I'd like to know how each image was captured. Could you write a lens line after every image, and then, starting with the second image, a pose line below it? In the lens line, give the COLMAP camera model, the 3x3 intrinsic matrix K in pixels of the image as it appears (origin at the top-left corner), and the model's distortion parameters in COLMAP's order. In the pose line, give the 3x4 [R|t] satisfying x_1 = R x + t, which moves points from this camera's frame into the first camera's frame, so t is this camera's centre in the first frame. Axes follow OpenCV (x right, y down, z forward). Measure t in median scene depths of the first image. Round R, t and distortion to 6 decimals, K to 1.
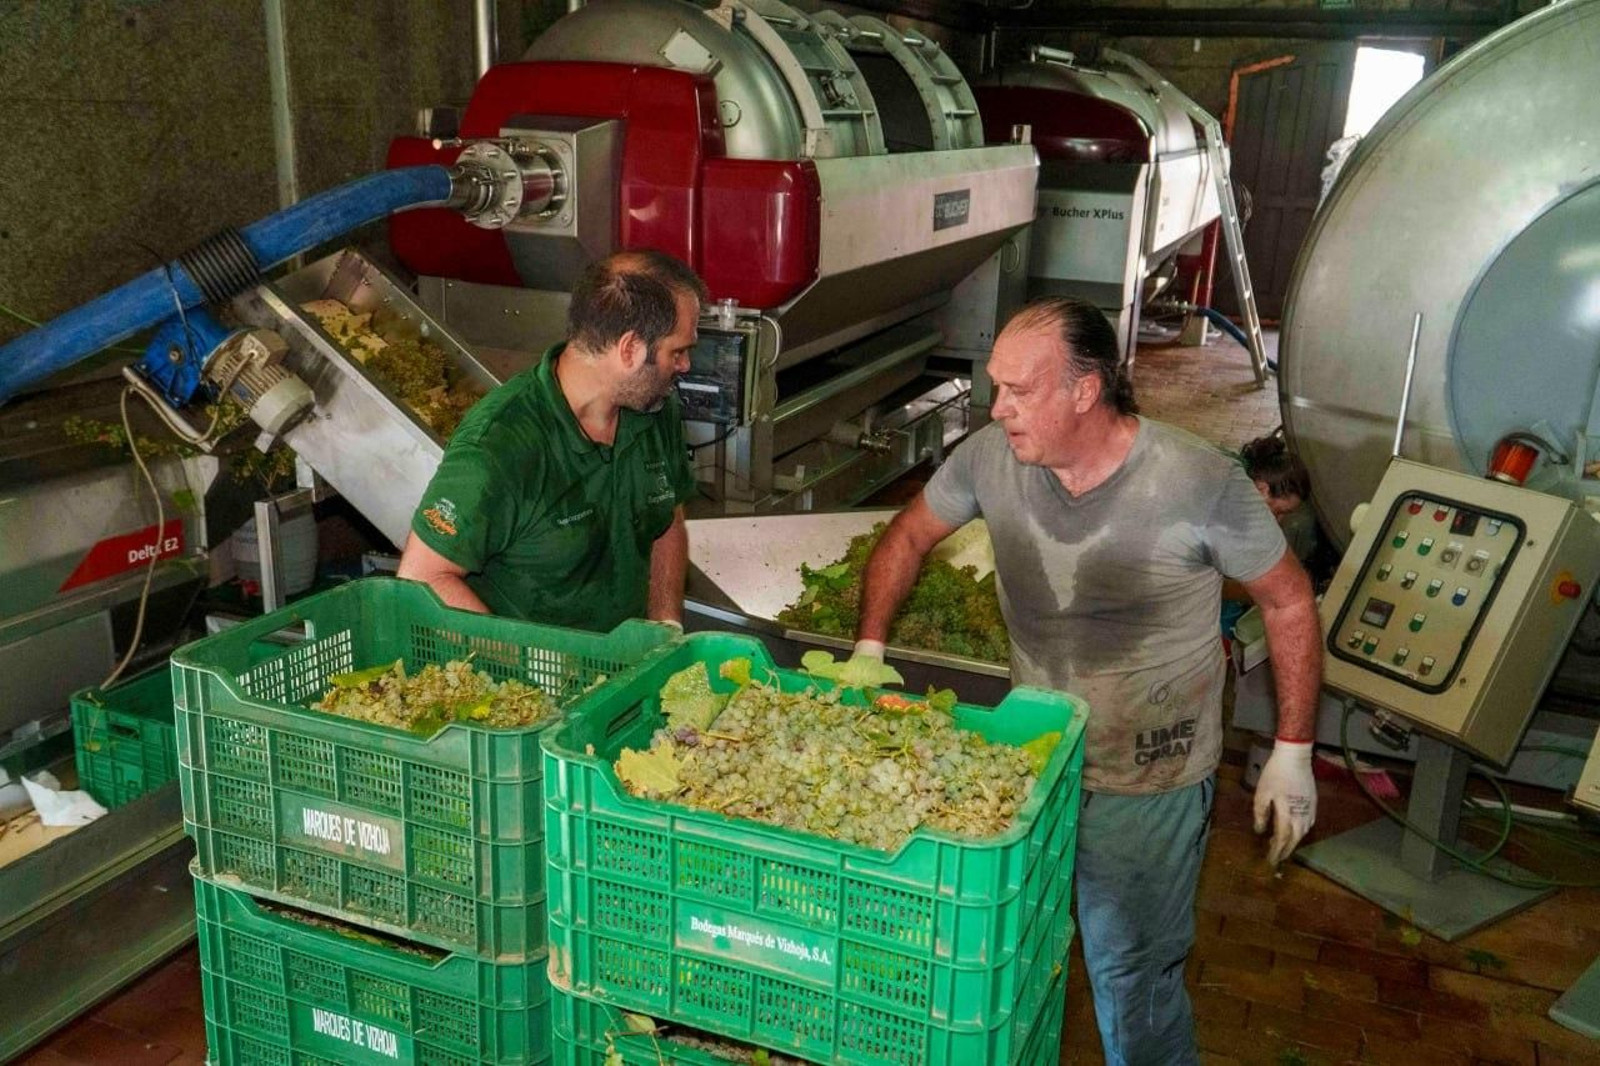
lens RADIAL K [[1383.1, 0, 799.2], [0, 1383.1, 533.5], [0, 0, 1]] dist [0.037926, 0.001752]
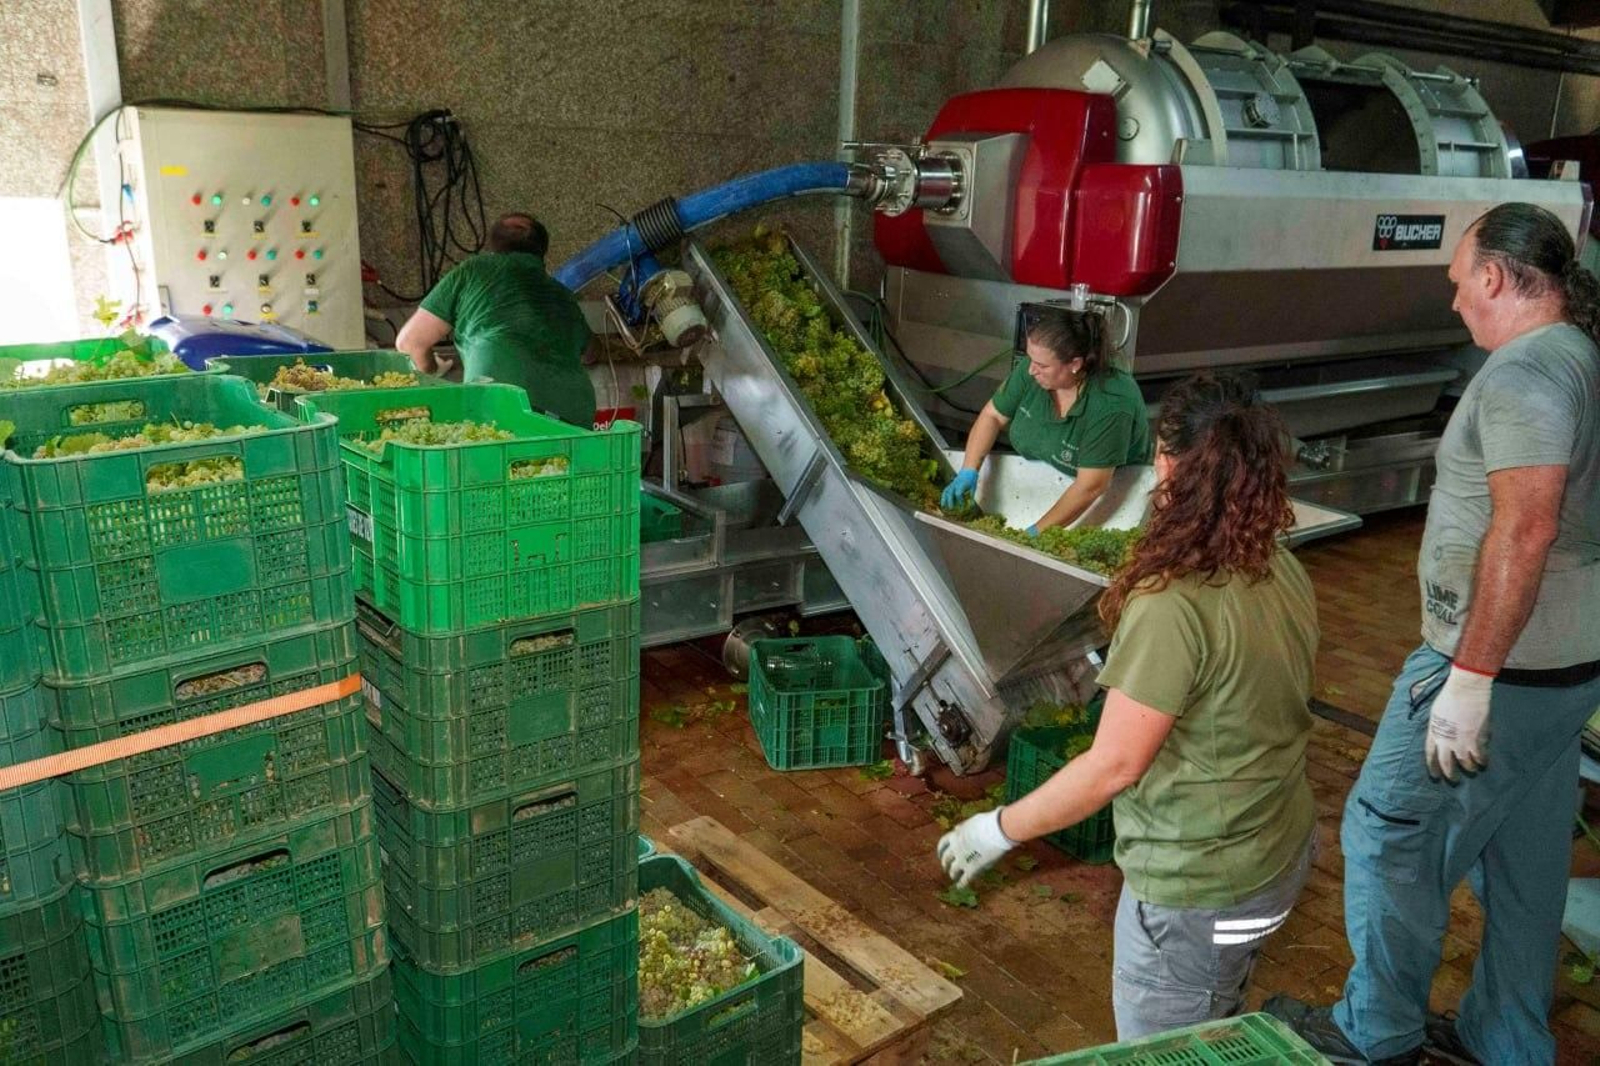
lens RADIAL K [[1259.7, 0, 801.7], [0, 1259.7, 535.1], [0, 0, 1]] dist [0.010067, -0.004422]
pose [[0.842165, 0.146536, -0.518927, 0.312180], [-0.166437, 0.986017, 0.008324, 0.062843], [0.512891, 0.079359, 0.854778, 0.003260]]
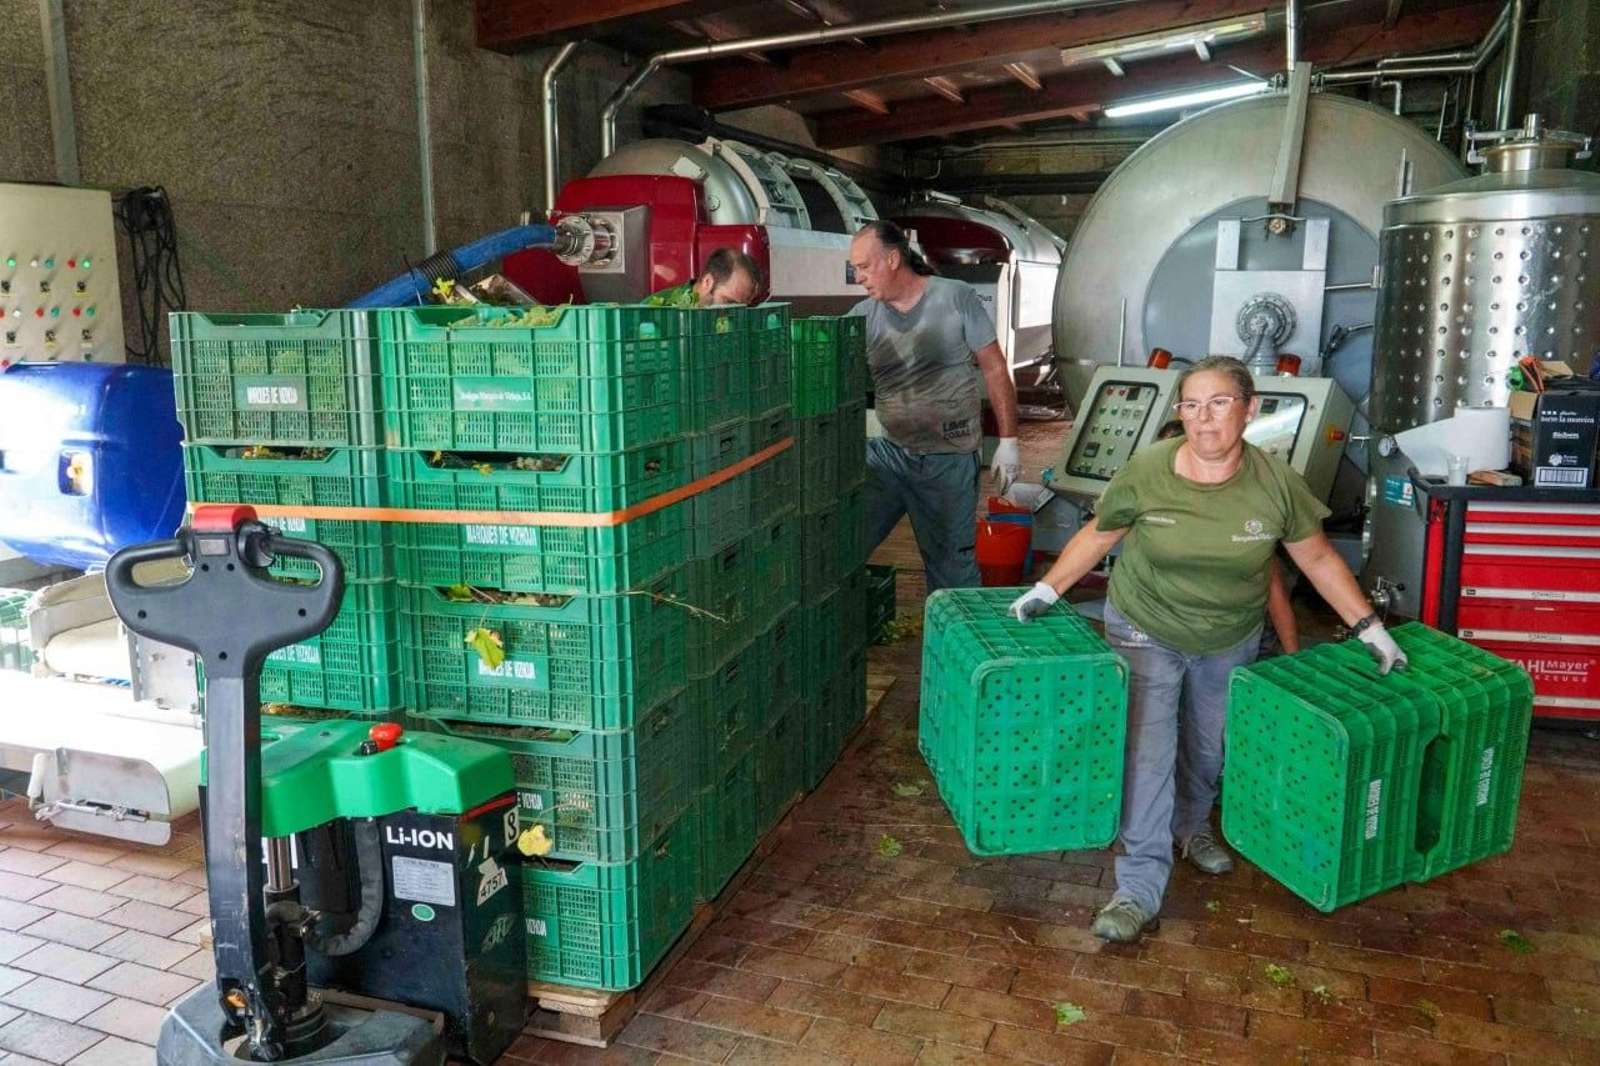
lens RADIAL K [[1259.7, 0, 787.9], [0, 1259.7, 537.6], [0, 0, 1]] dist [0.010067, -0.004422]
pose [[0.999376, -0.034903, 0.005453, 0.016788], [0.035290, 0.993402, -0.109123, 0.263732], [-0.001609, 0.109248, 0.994013, -0.455711]]
